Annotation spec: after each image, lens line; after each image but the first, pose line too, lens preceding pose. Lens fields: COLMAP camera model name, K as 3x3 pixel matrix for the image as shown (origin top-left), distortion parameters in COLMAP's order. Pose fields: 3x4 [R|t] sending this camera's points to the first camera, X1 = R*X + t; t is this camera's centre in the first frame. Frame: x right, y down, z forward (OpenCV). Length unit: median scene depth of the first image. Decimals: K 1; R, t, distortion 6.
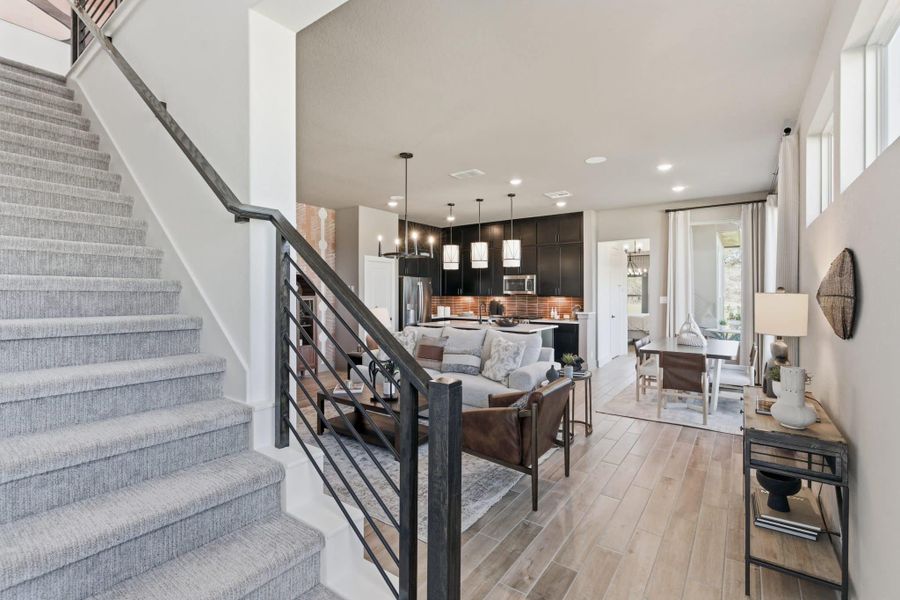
lens RADIAL K [[416.9, 0, 450.6], [0, 416.9, 295.8], [0, 0, 1]] dist [0.002479, 0.000619]
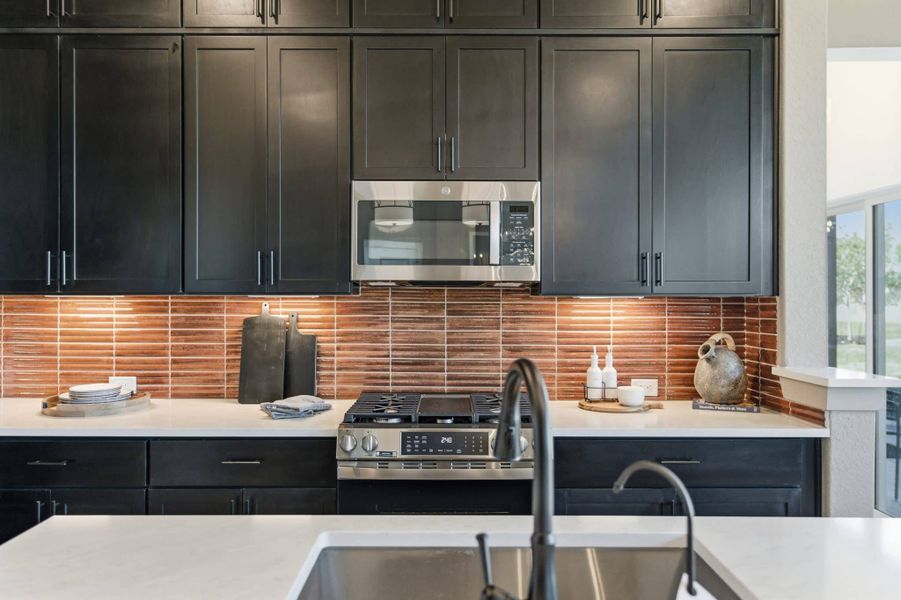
lens RADIAL K [[687.1, 0, 451.0], [0, 687.1, 299.2], [0, 0, 1]] dist [0.006108, 0.001752]
pose [[0.815294, -0.002712, 0.579041, -0.020711], [0.003130, 0.999995, 0.000276, 0.006560], [-0.579039, 0.001587, 0.815298, 1.517411]]
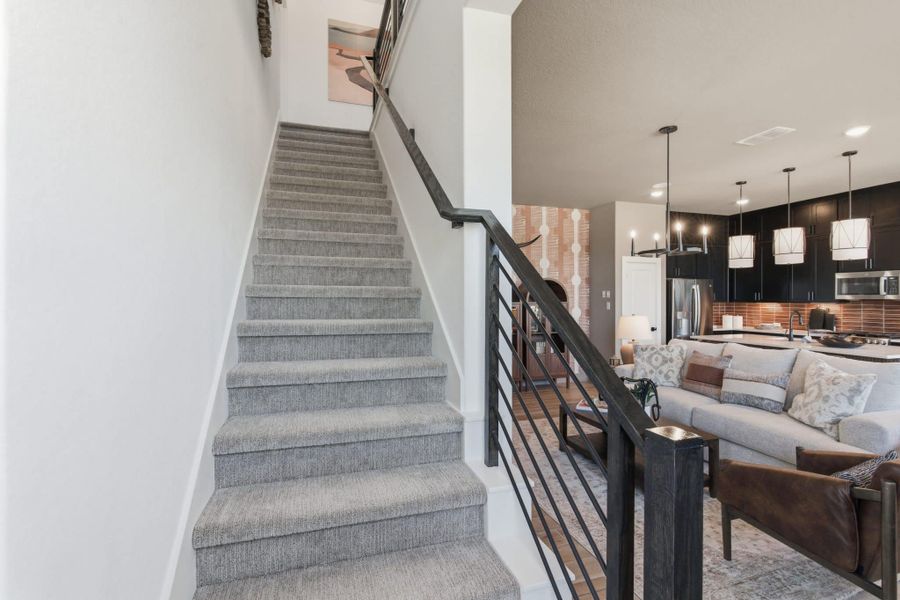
lens RADIAL K [[416.9, 0, 448.7], [0, 416.9, 300.6], [0, 0, 1]] dist [0.002479, 0.000619]
pose [[0.805855, 0.000617, -0.592112, 0.041605], [-0.001832, 0.999997, -0.001450, -0.001174], [0.592109, 0.002253, 0.805854, 0.120930]]
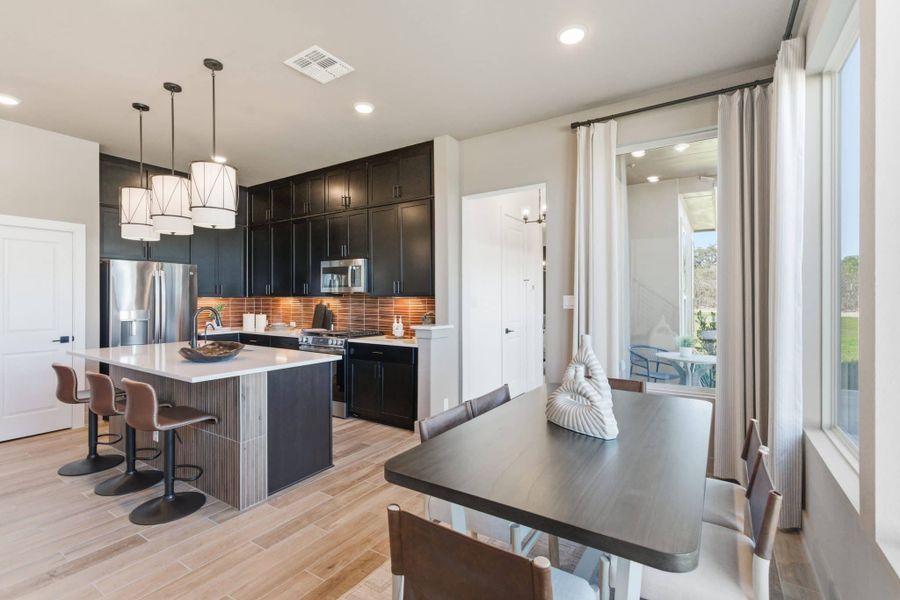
lens RADIAL K [[416.9, 0, 450.6], [0, 416.9, 298.8], [0, 0, 1]] dist [0.002479, 0.000619]
pose [[0.999164, 0.001069, 0.040868, 0.588509], [-0.000908, 0.999992, -0.003956, 0.012363], [-0.040872, 0.003916, 0.999157, 0.847647]]
